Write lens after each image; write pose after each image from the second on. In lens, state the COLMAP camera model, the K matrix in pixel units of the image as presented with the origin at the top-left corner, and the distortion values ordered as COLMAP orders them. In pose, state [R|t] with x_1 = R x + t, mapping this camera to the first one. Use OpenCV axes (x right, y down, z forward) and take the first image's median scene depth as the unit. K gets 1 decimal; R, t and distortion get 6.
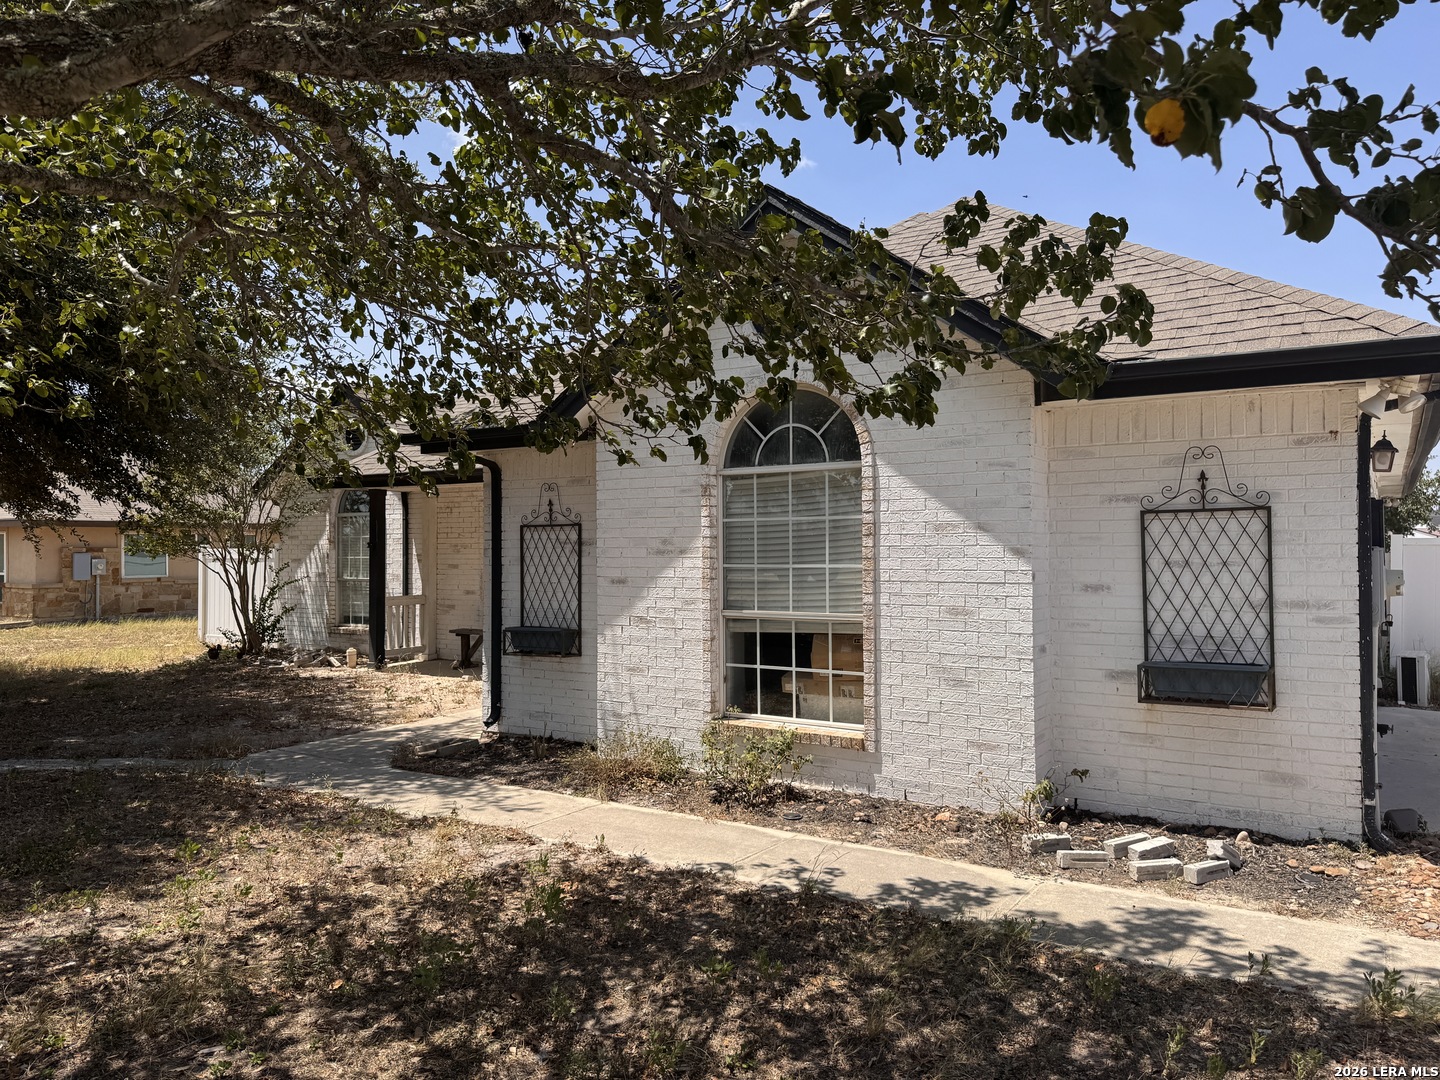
lens RADIAL K [[1020.2, 0, 720.0], [0, 1020.2, 540.0], [0, 0, 1]] dist [-0.001505, 0.001706]
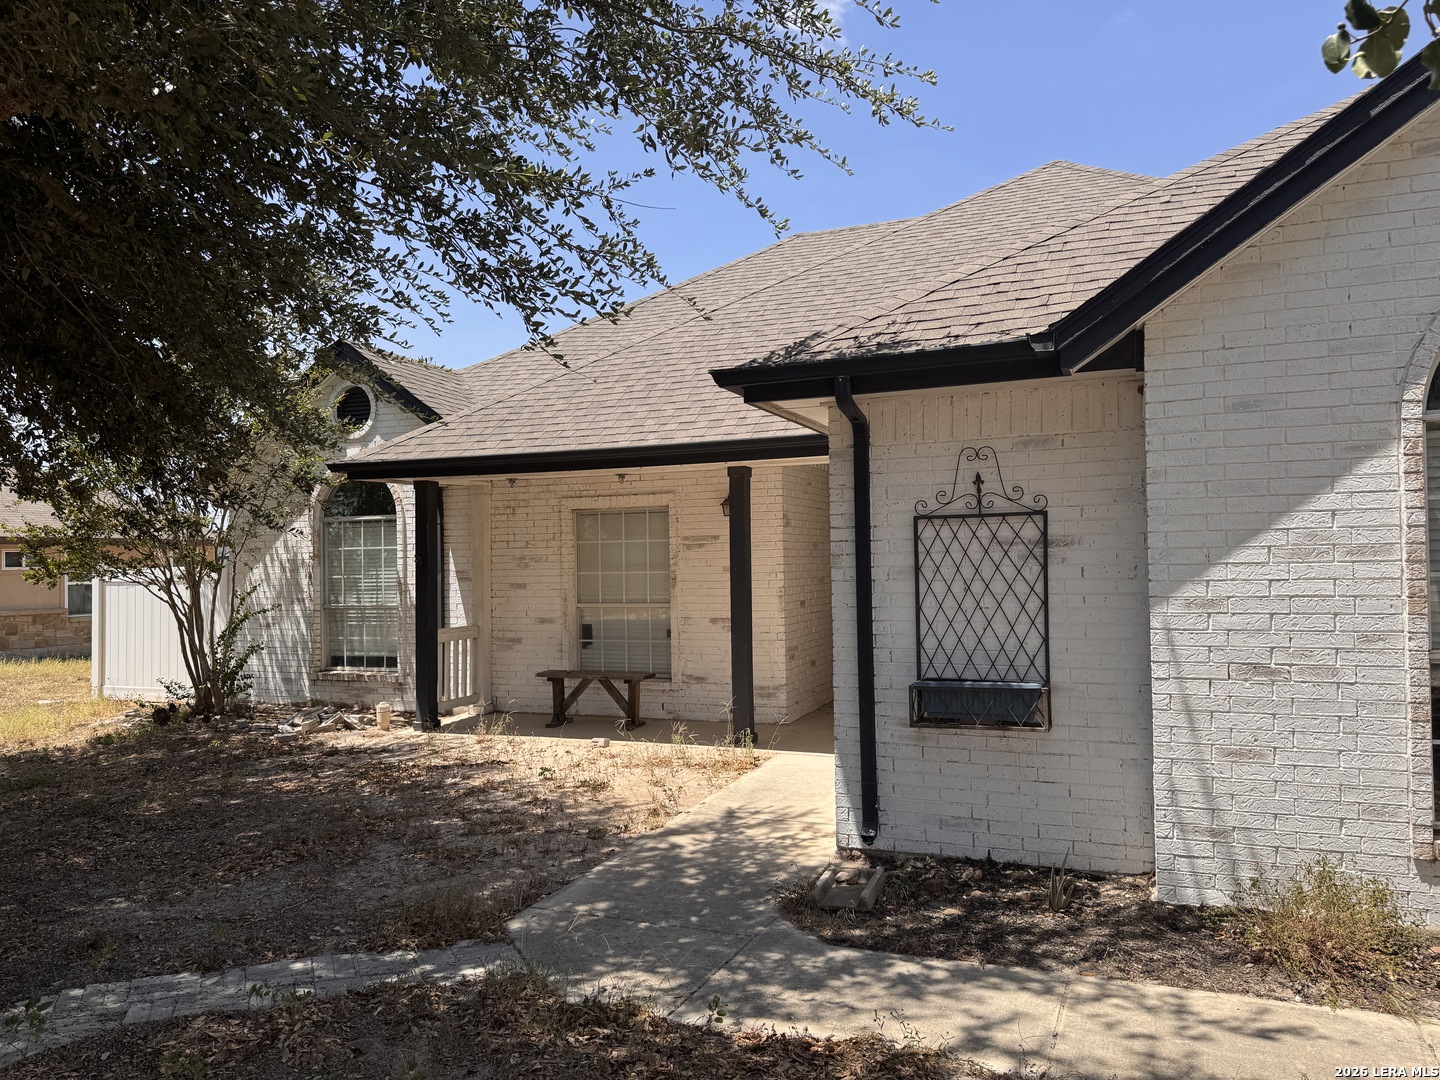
lens RADIAL K [[1020.2, 0, 720.0], [0, 1020.2, 540.0], [0, 0, 1]] dist [-0.001505, 0.001706]
pose [[0.983669, -0.015310, 0.179335, -0.426339], [0.017238, 0.999809, -0.009194, 0.003323], [-0.179160, 0.012135, 0.983745, 0.416544]]
